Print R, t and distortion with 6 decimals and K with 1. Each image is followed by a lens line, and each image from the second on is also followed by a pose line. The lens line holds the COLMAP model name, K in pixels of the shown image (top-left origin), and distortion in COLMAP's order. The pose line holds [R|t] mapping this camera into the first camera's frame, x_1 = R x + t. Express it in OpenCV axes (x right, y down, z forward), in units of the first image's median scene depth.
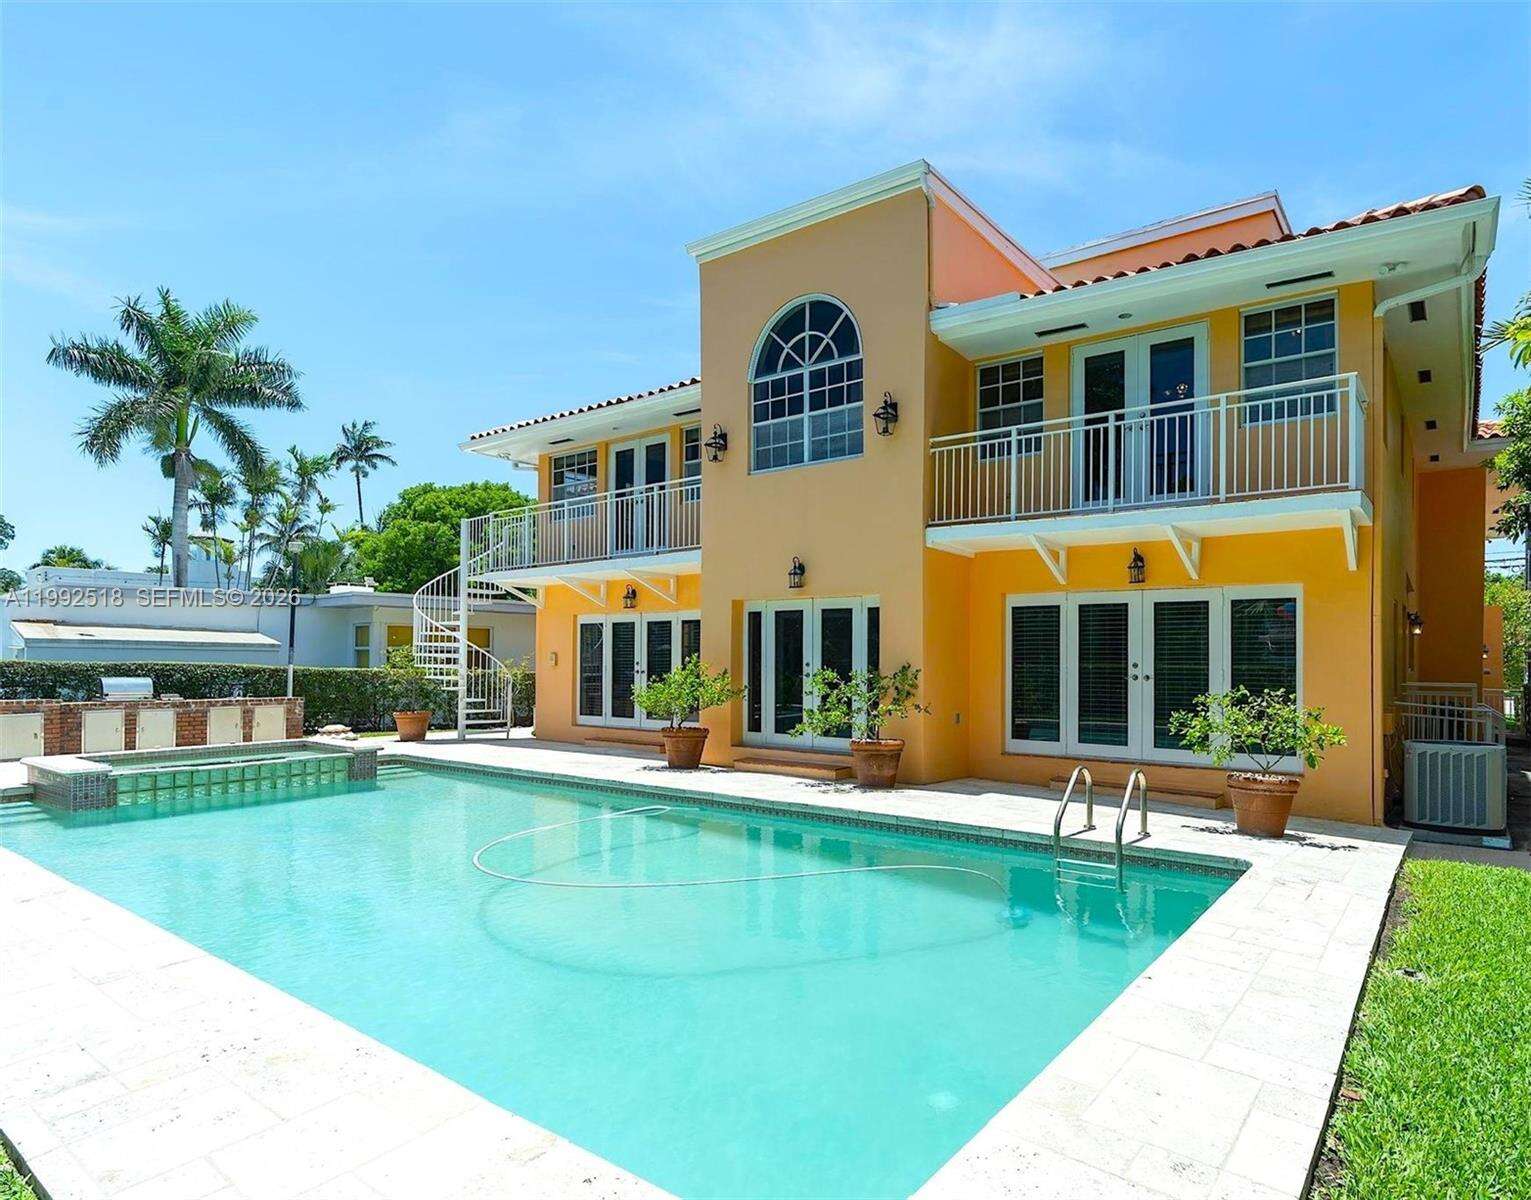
lens RADIAL K [[844.9, 0, 911.5], [0, 844.9, 649.4], [0, 0, 1]] dist [-0.029767, -0.001526]
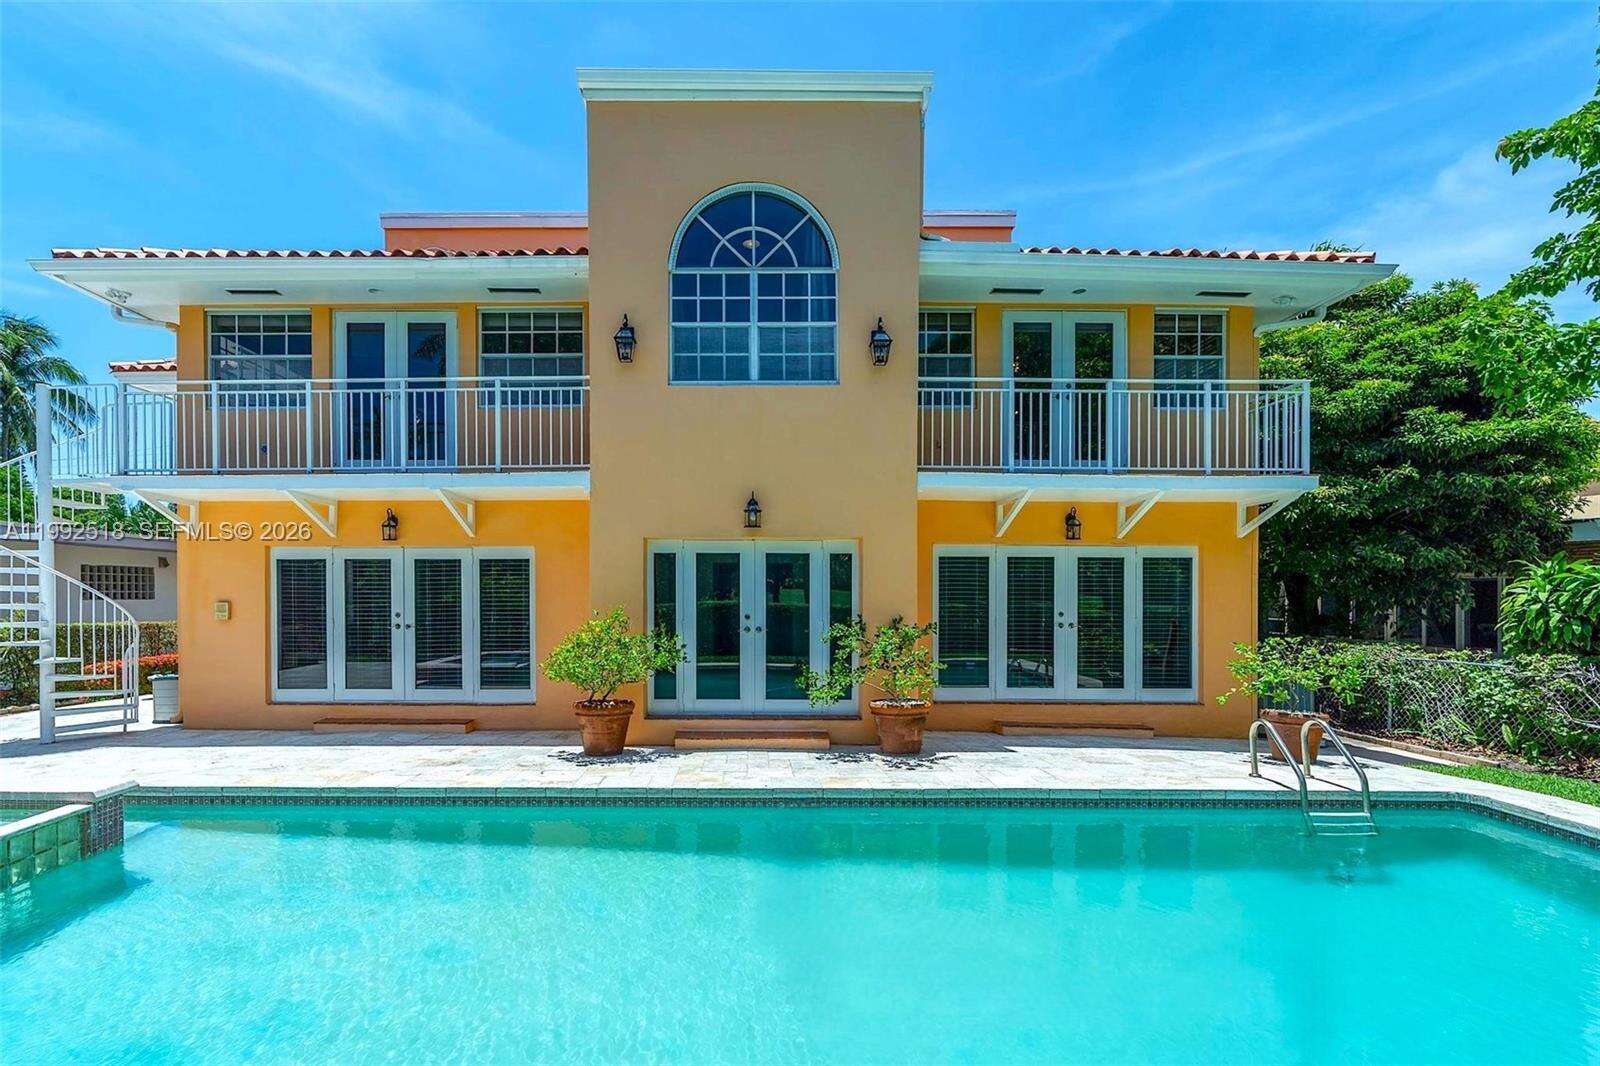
lens RADIAL K [[758.7, 0, 837.6], [0, 758.7, 614.2], [0, 0, 1]] dist [-0.016254, 0.001215]
pose [[0.842085, -0.005755, 0.539314, -0.471019], [-0.005219, 0.999809, 0.018817, -0.000595], [-0.539320, -0.018660, 0.841894, 0.307170]]
